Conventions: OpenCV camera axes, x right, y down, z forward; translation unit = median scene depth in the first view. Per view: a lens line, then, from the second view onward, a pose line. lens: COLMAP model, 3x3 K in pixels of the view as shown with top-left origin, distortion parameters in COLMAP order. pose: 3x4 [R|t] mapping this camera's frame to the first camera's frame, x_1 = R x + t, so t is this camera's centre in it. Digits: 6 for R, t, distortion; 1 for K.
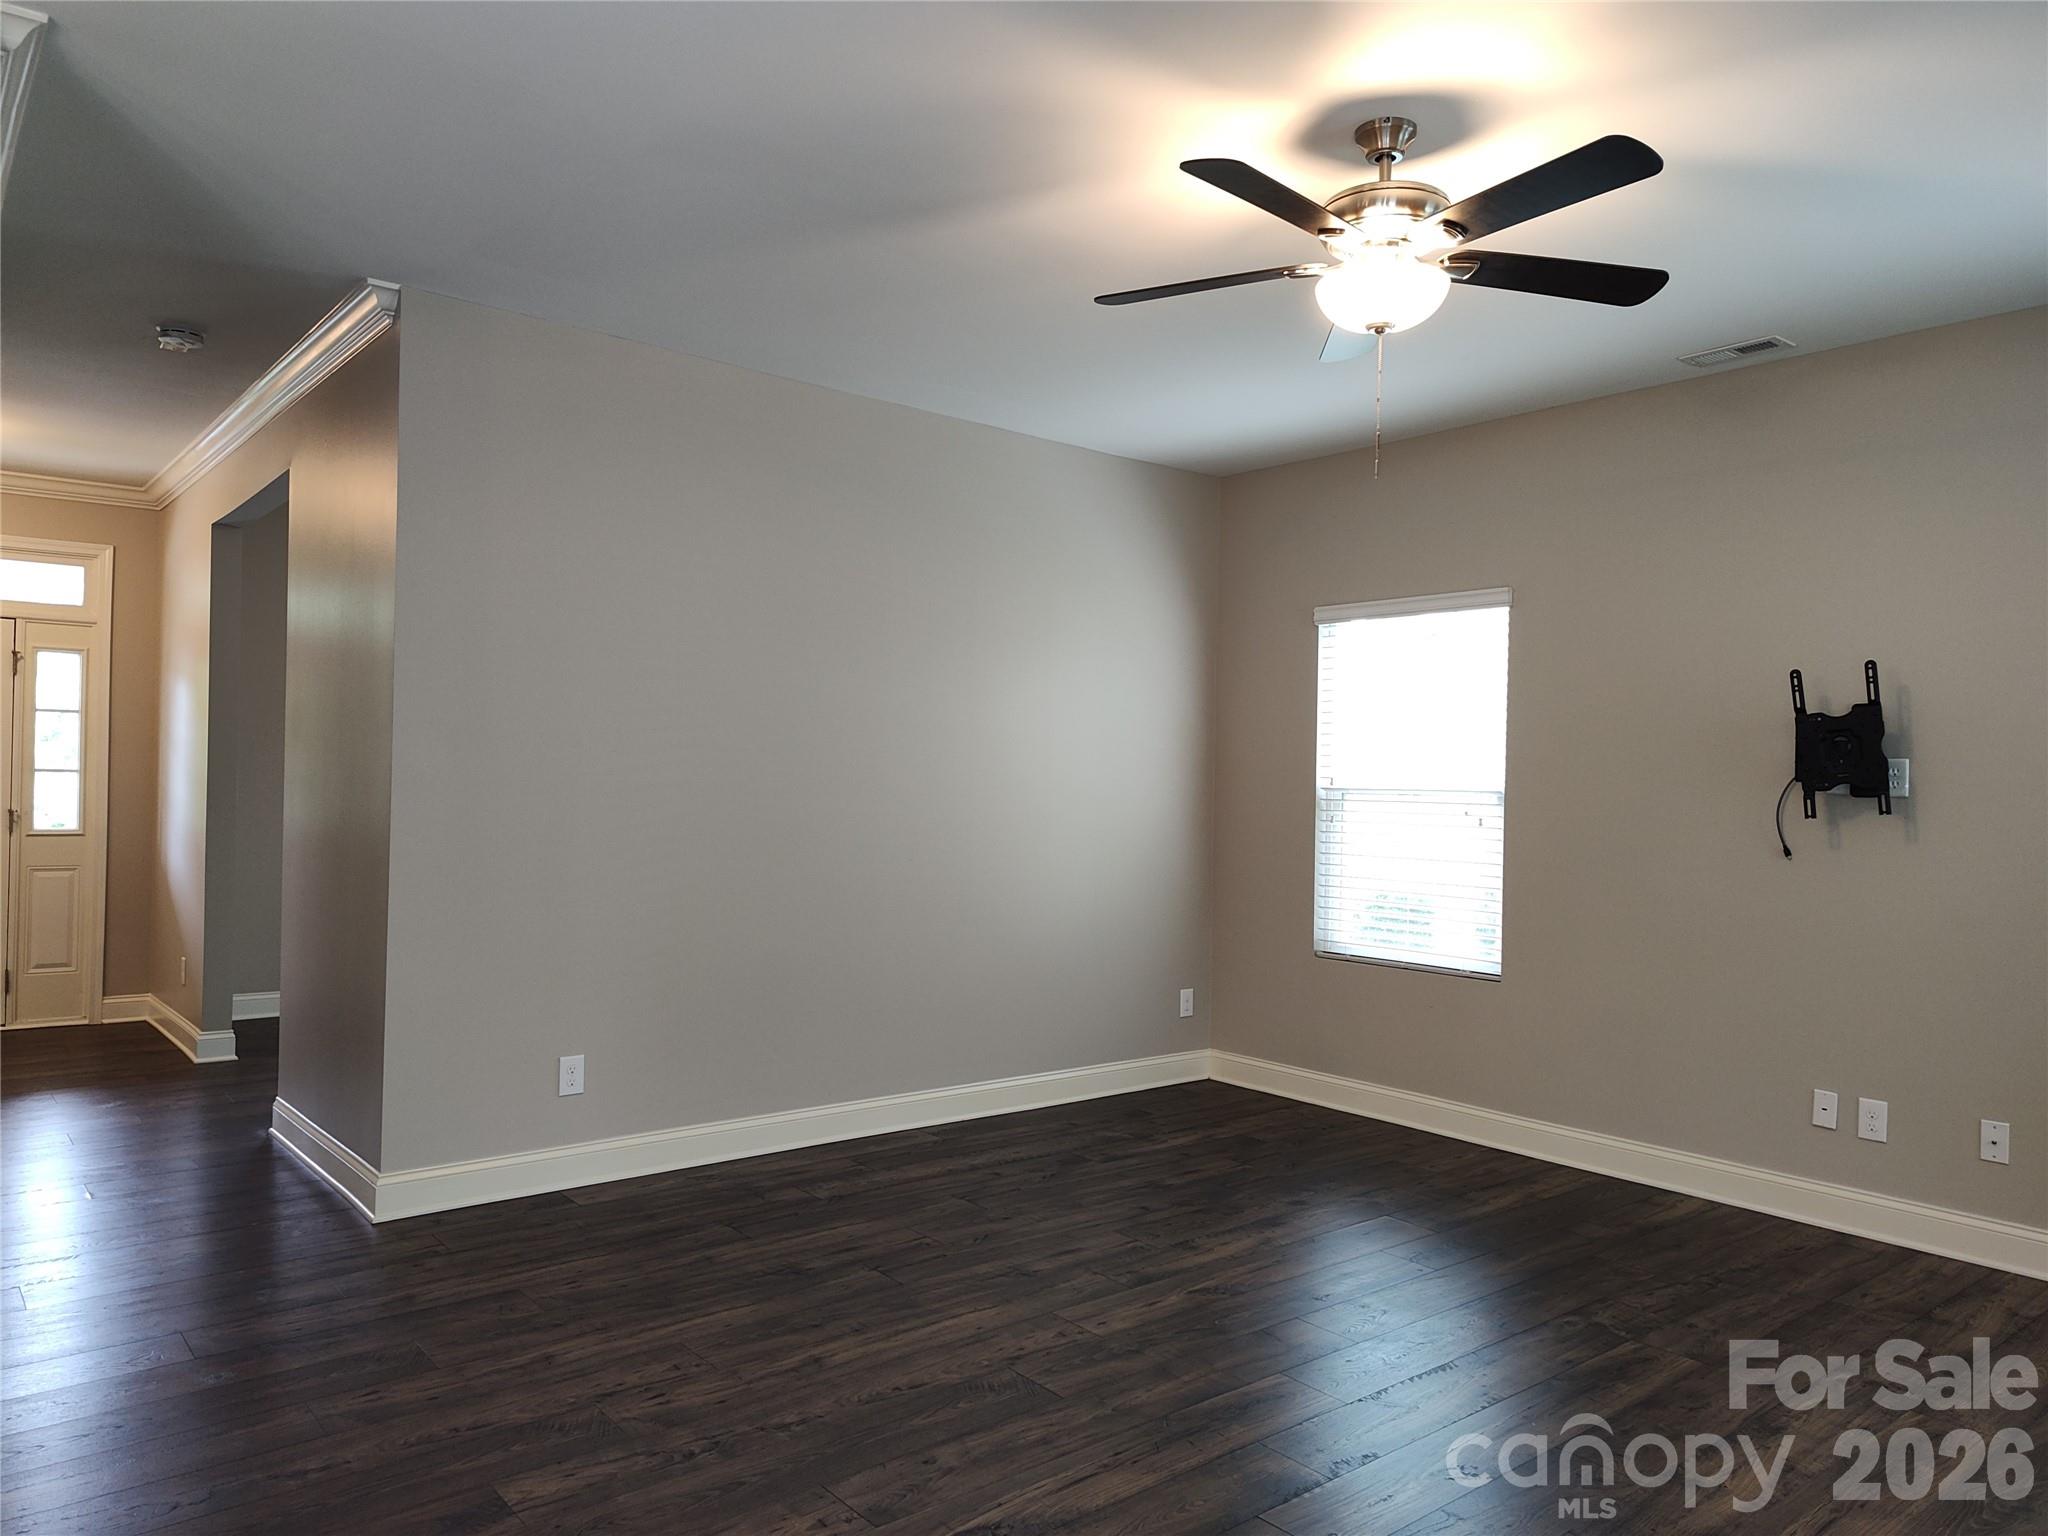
lens RADIAL K [[1394.8, 0, 1023.8], [0, 1394.8, 775.4], [0, 0, 1]] dist [0.055361, -0.062565]
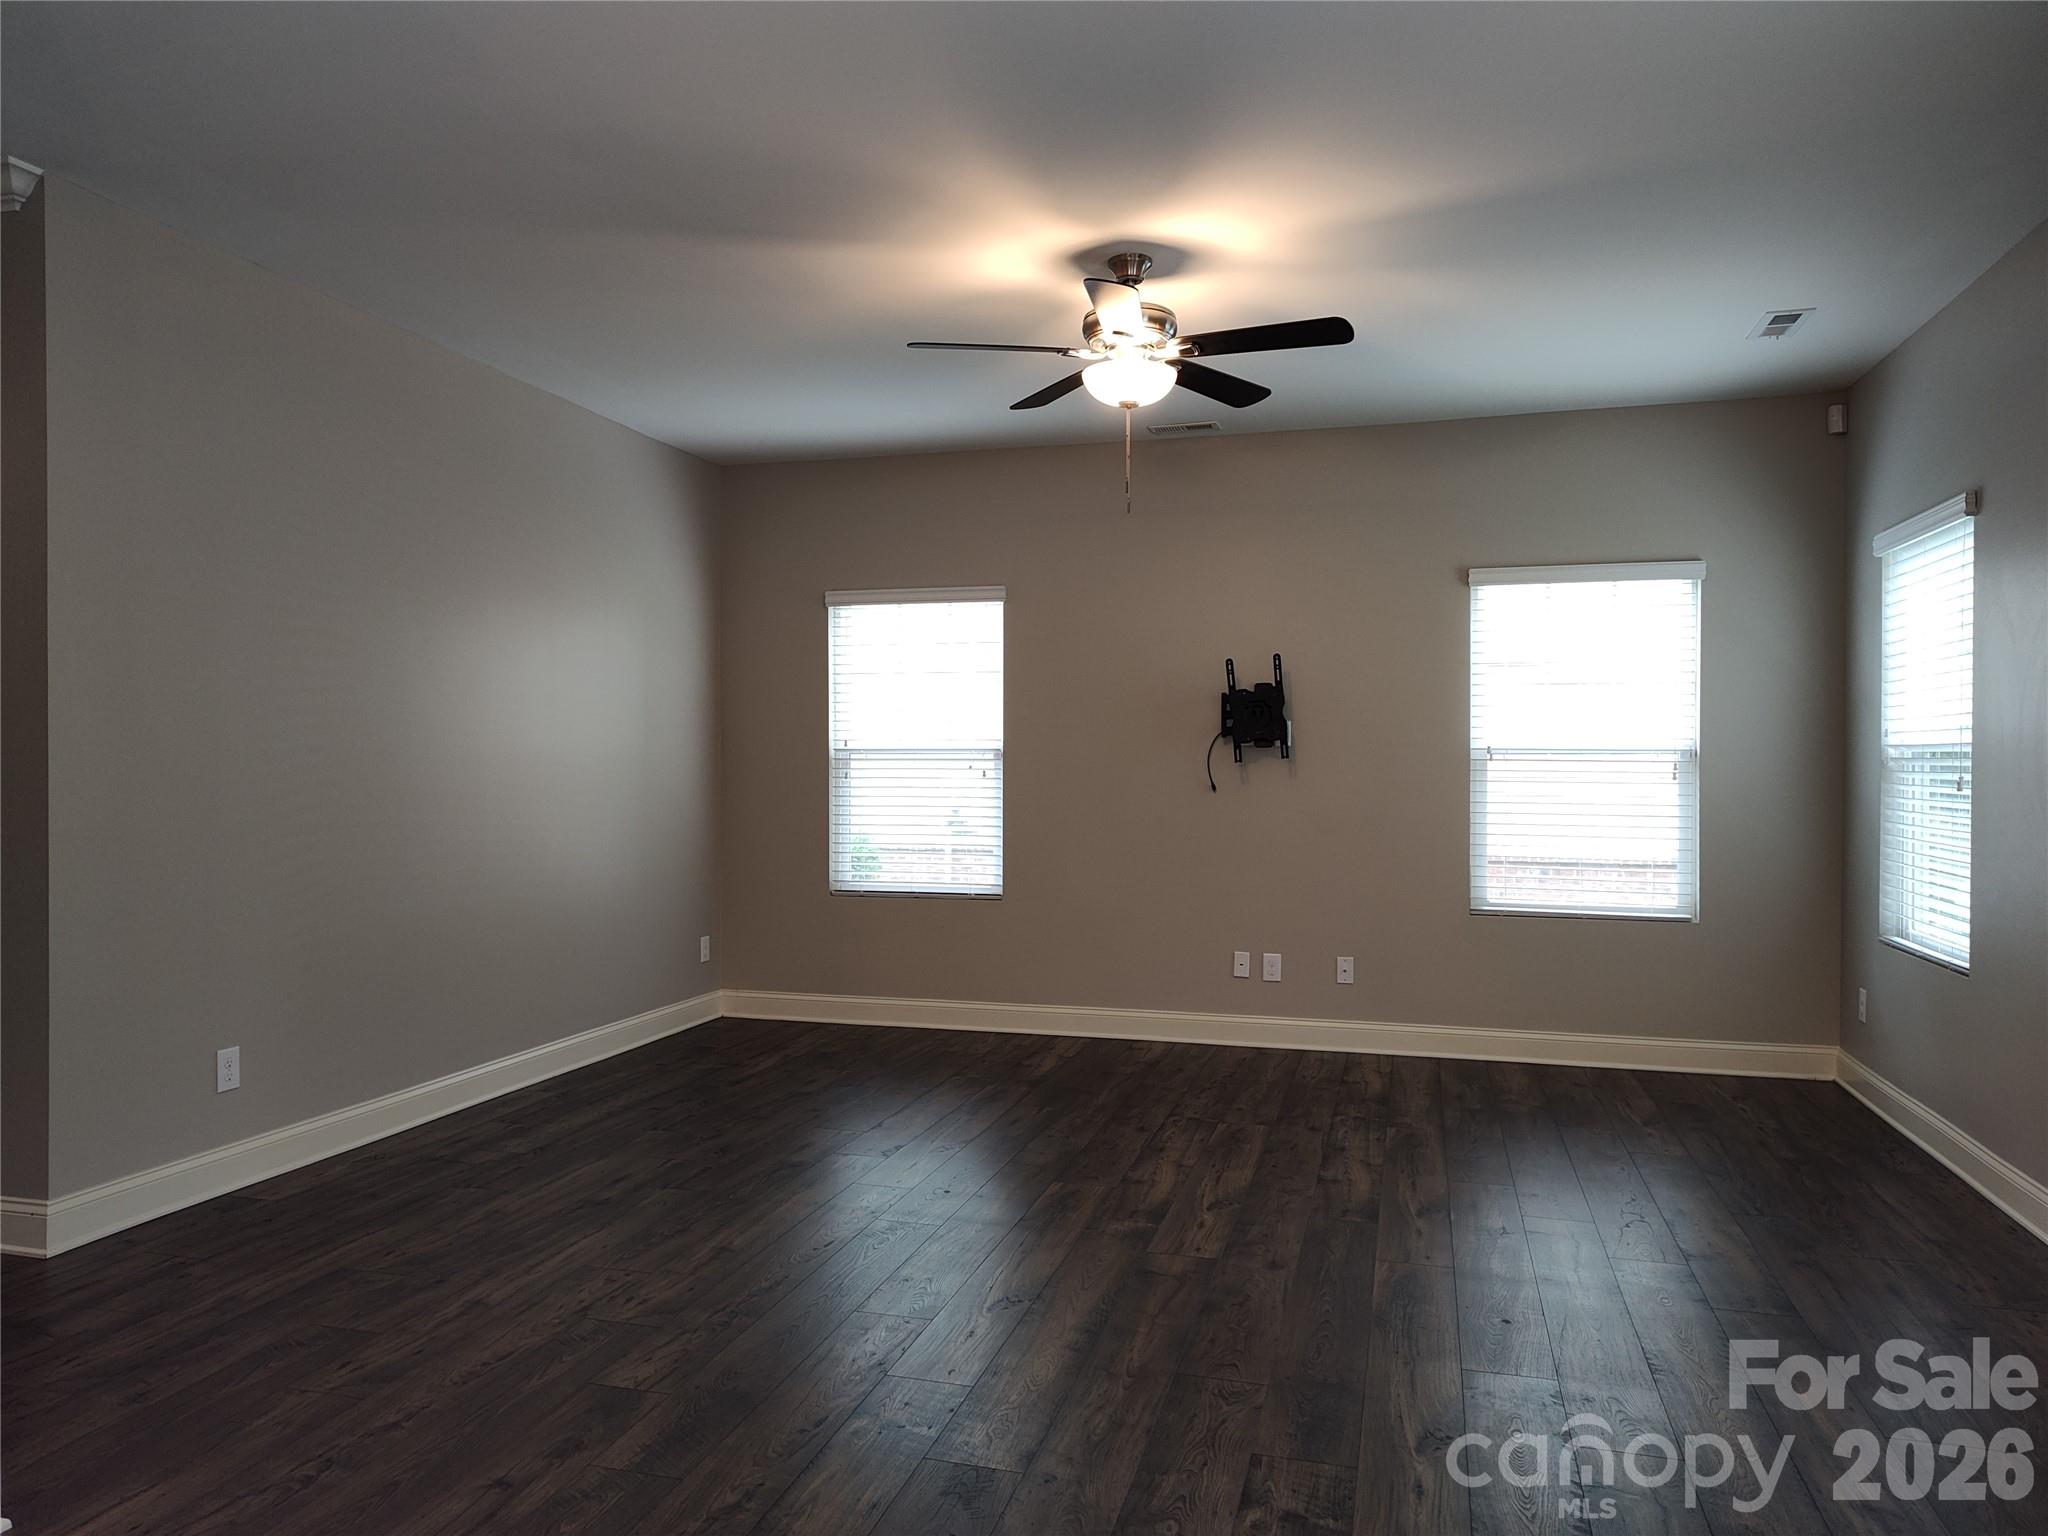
lens RADIAL K [[1398.8, 0, 1024.0], [0, 1398.8, 768.0], [0, 0, 1]] dist [0.055409, -0.054988]
pose [[0.823001, -0.020001, 0.567687, -0.434274], [0.011772, 0.999766, 0.018159, 0.007602], [-0.567917, -0.008262, 0.823044, -0.051929]]
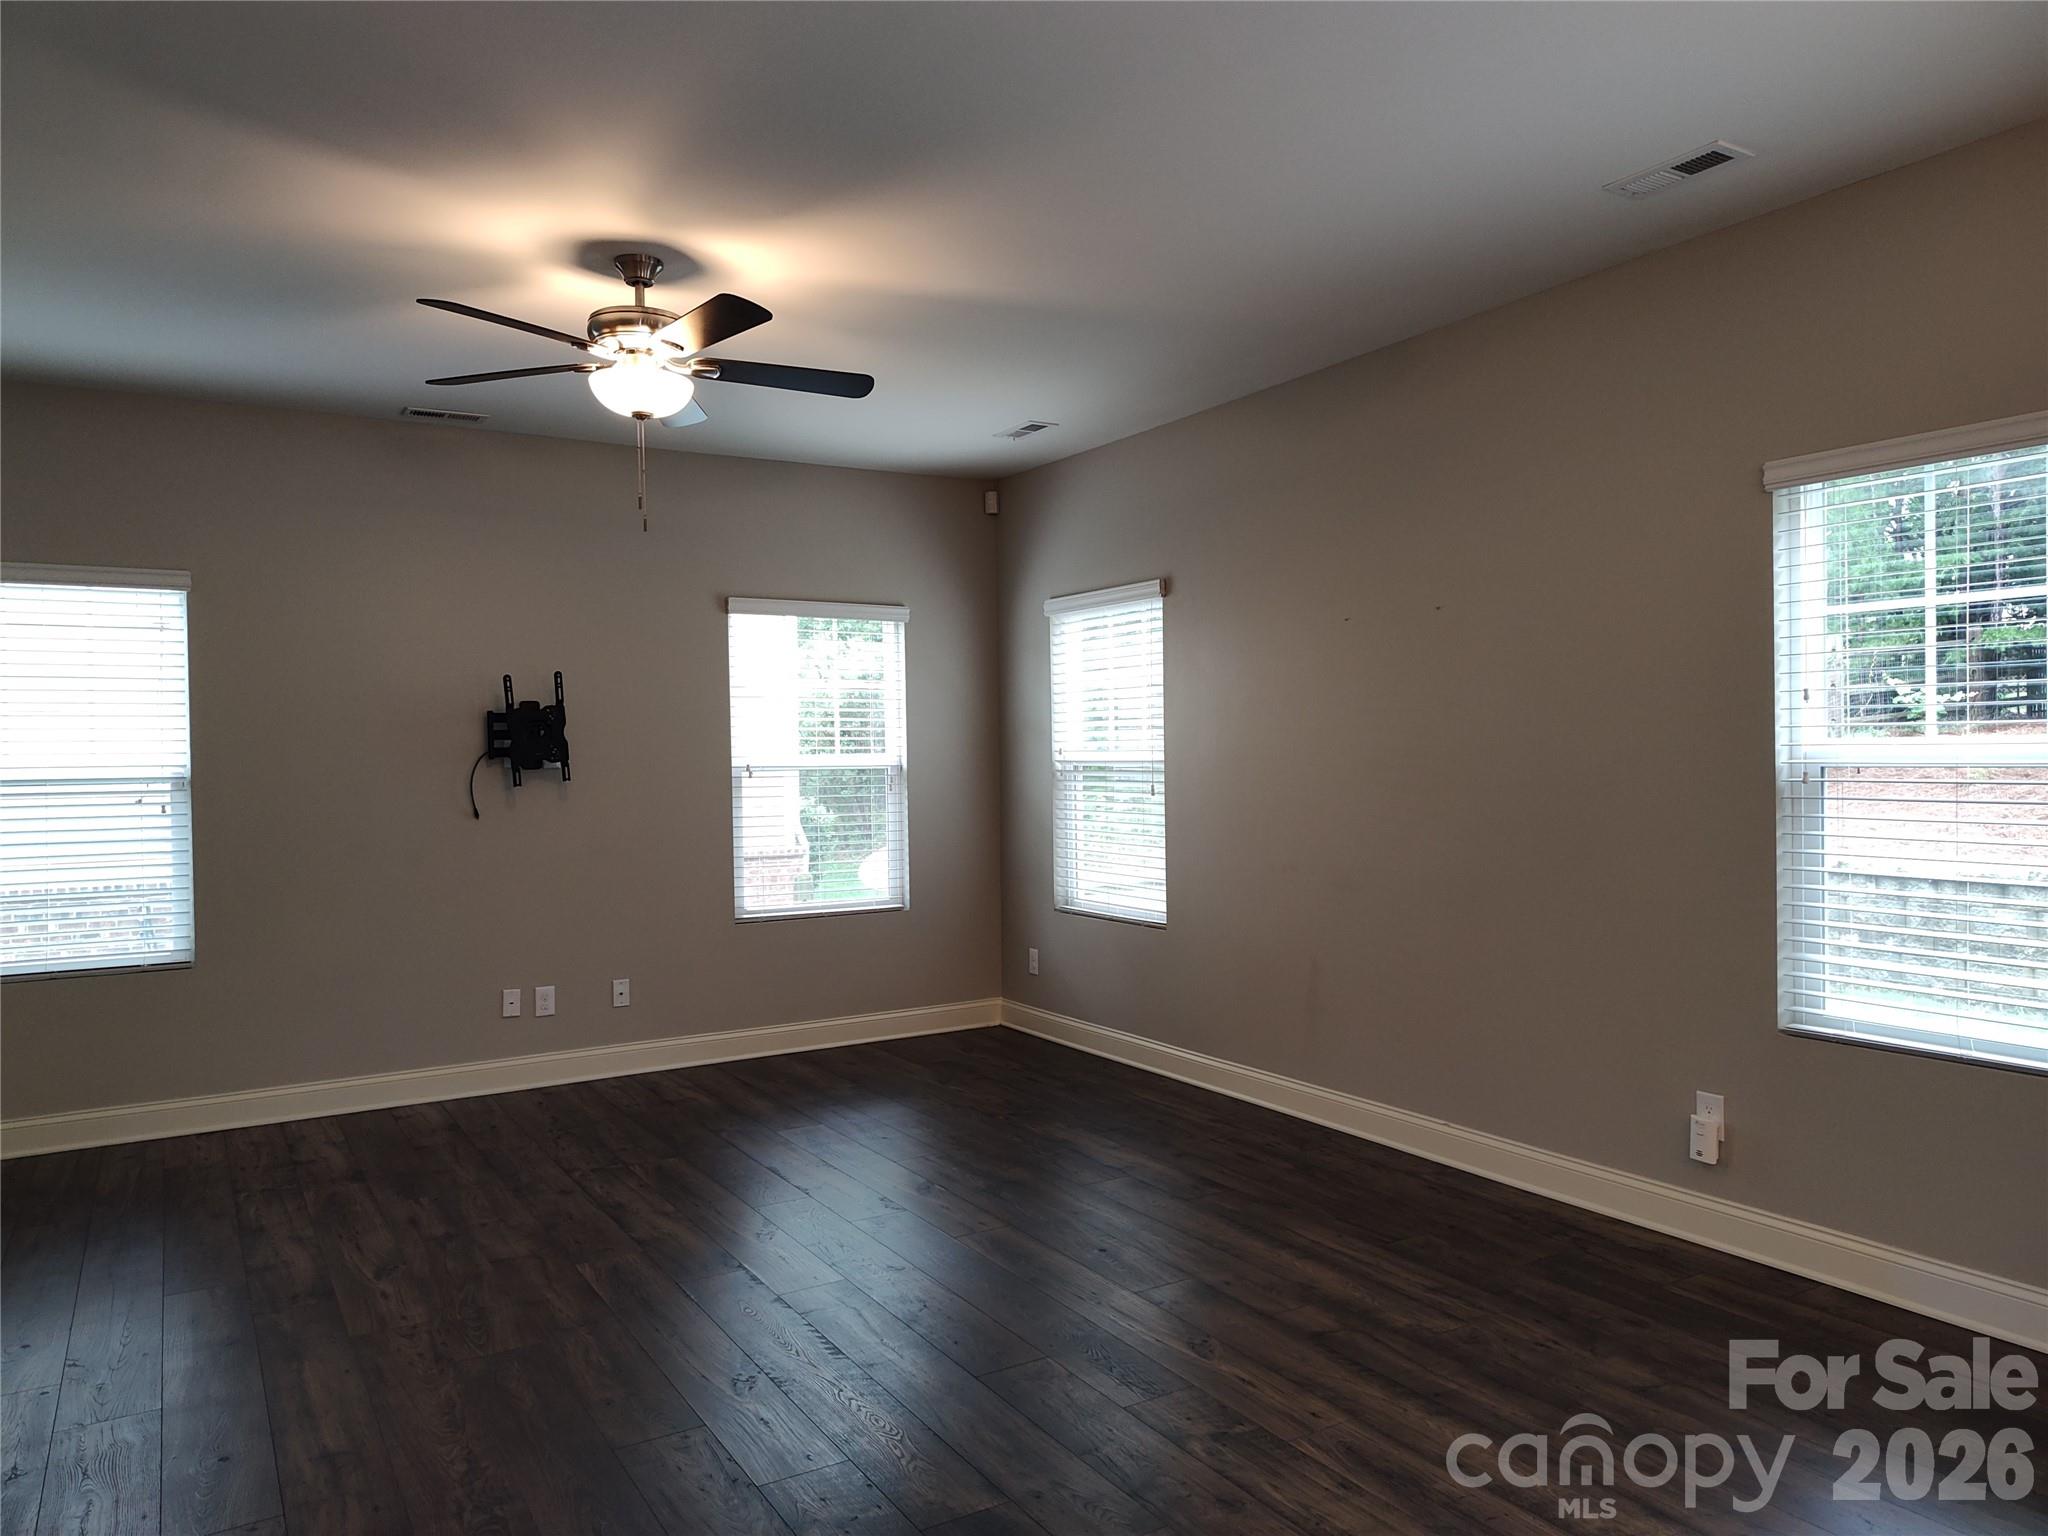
lens RADIAL K [[1394.8, 0, 1023.8], [0, 1394.8, 775.4], [0, 0, 1]] dist [0.055361, -0.062565]
pose [[0.144648, -0.037037, 0.988790, -0.689863], [0.013918, 0.999277, 0.035393, -0.020545], [-0.989385, 0.008642, 0.145059, 0.331197]]
